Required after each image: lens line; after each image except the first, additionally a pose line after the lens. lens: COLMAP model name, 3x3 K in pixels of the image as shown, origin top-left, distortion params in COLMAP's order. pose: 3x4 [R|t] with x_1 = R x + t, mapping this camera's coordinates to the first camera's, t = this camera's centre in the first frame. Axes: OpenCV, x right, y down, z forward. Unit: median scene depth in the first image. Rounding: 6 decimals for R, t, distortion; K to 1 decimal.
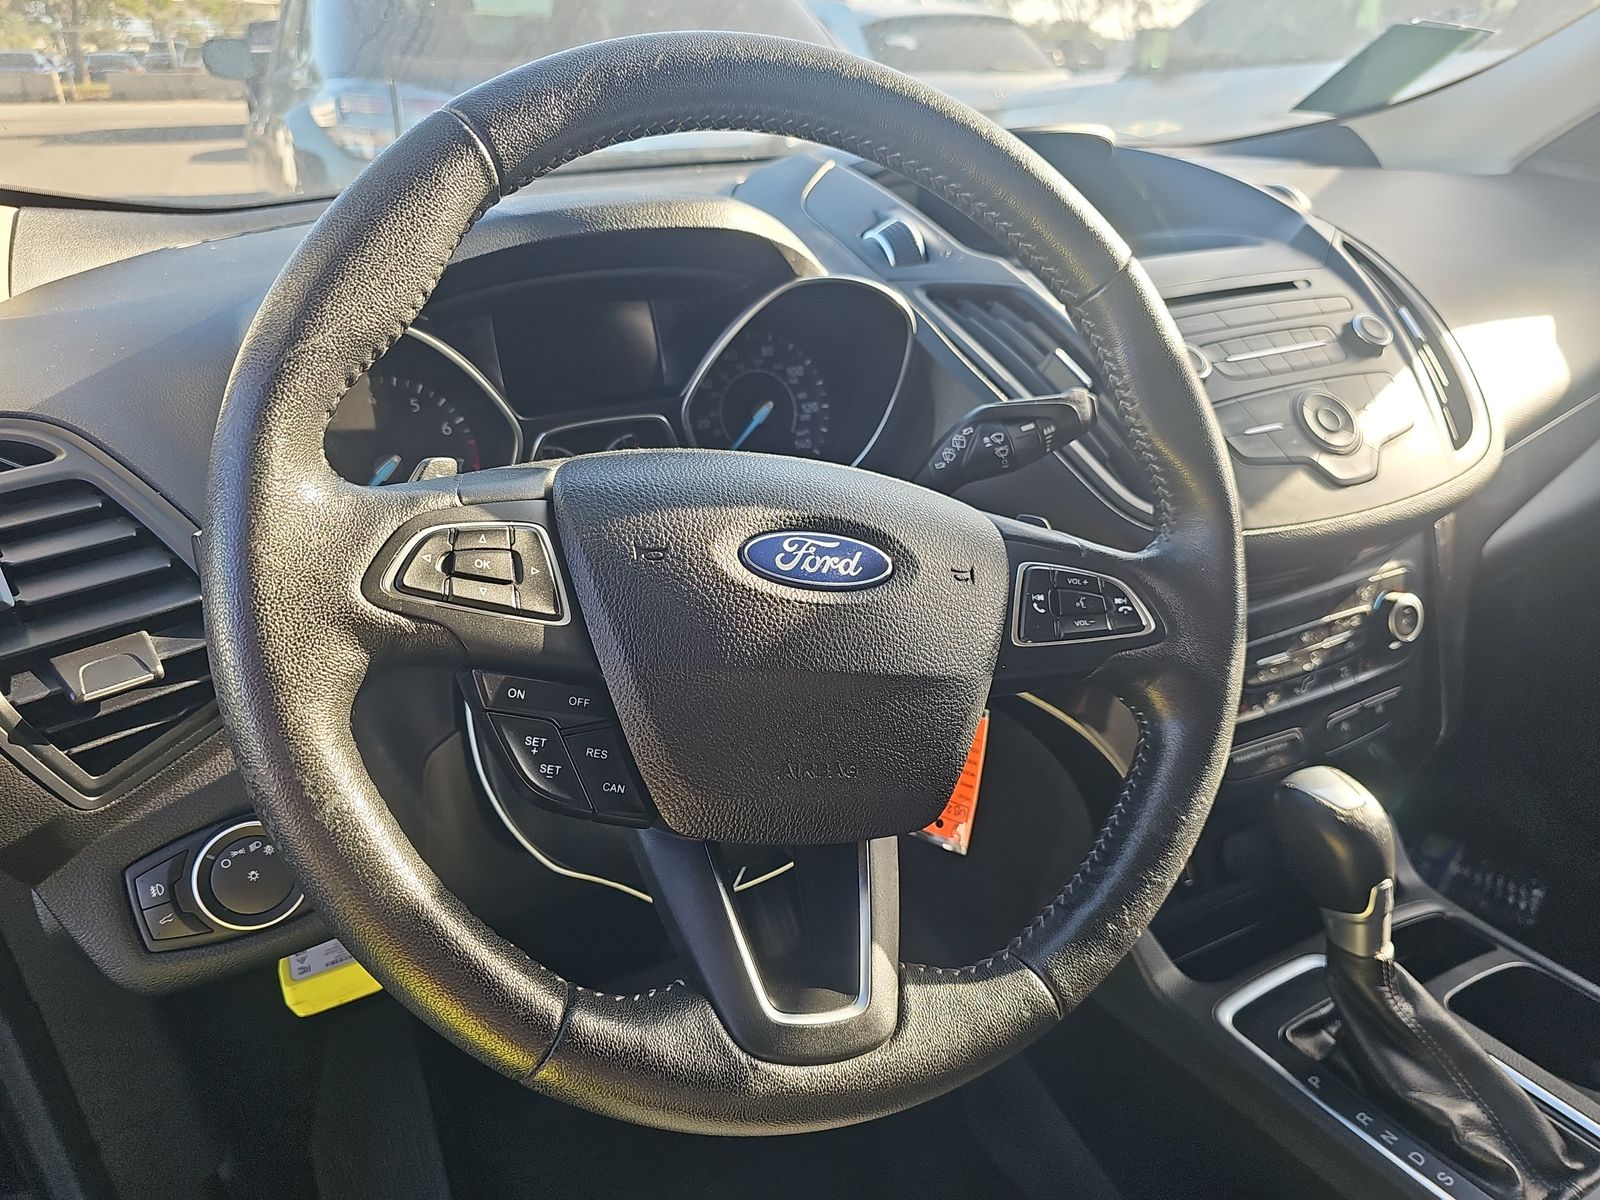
lens RADIAL K [[1084.9, 0, 778.4], [0, 1084.9, 602.1], [0, 0, 1]] dist [0.043926, -0.046730]
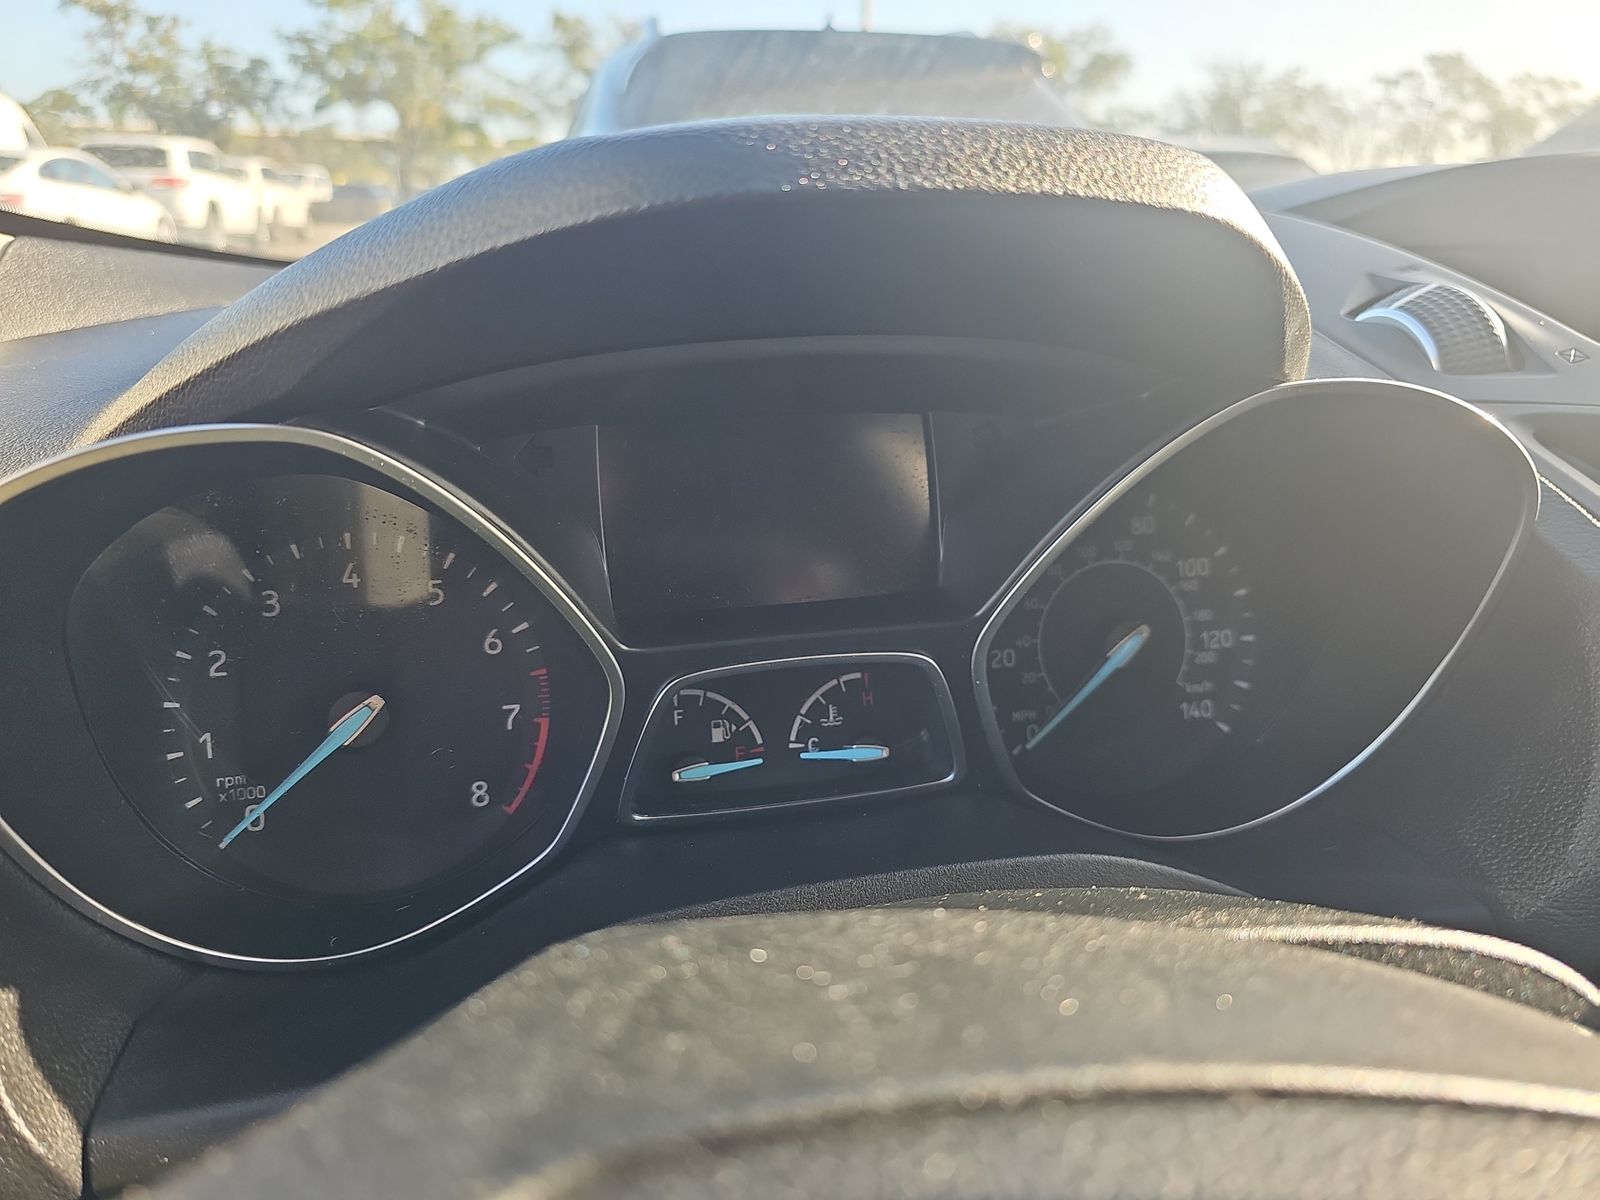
lens RADIAL K [[1084.9, 0, 778.4], [0, 1084.9, 602.1], [0, 0, 1]] dist [0.043926, -0.046730]
pose [[0.976667, 0.089130, -0.195389, -0.079181], [-0.110114, 0.988947, -0.099290, -0.135642], [0.184380, 0.118488, 0.975687, 0.514070]]
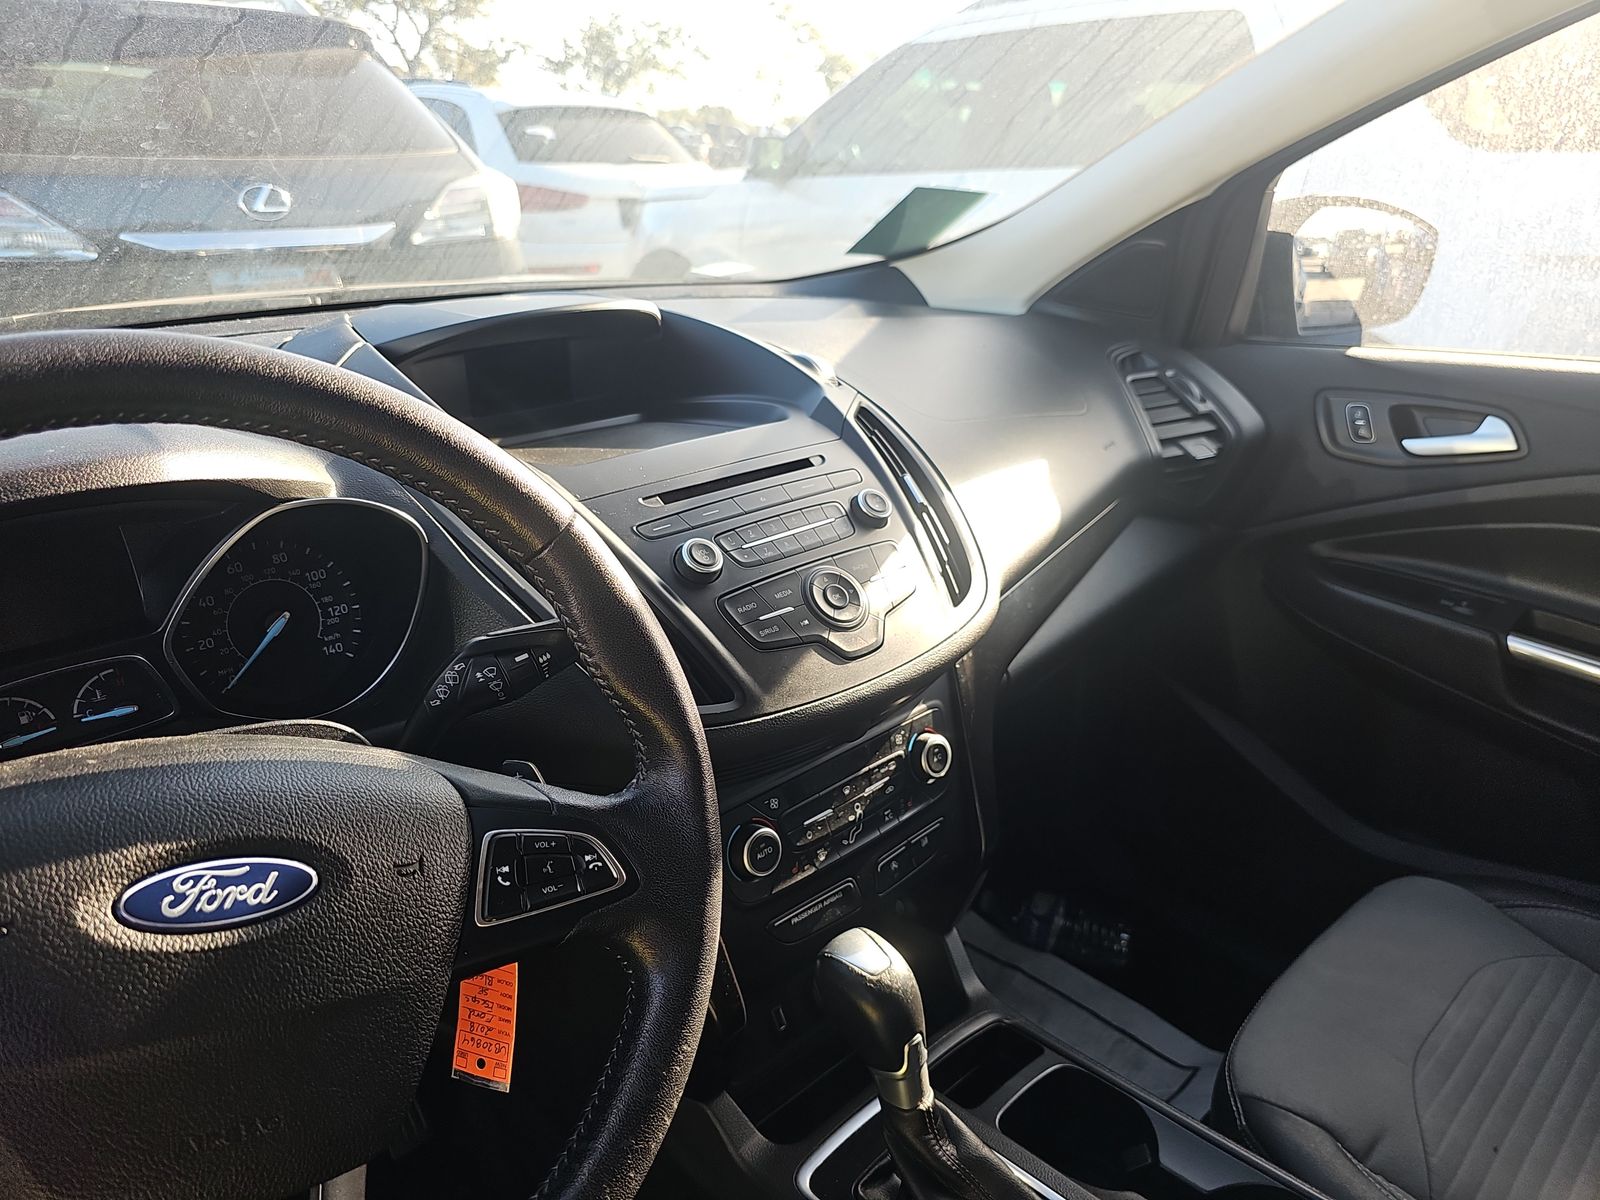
lens RADIAL K [[1071.9, 0, 770.6], [0, 1071.9, 595.8], [0, 0, 1]] dist [0.096319, -0.139380]
pose [[0.963390, -0.080422, 0.255759, 0.166497], [0.094294, 0.994640, -0.042425, -0.127284], [-0.250976, 0.064989, 0.965809, -0.010286]]
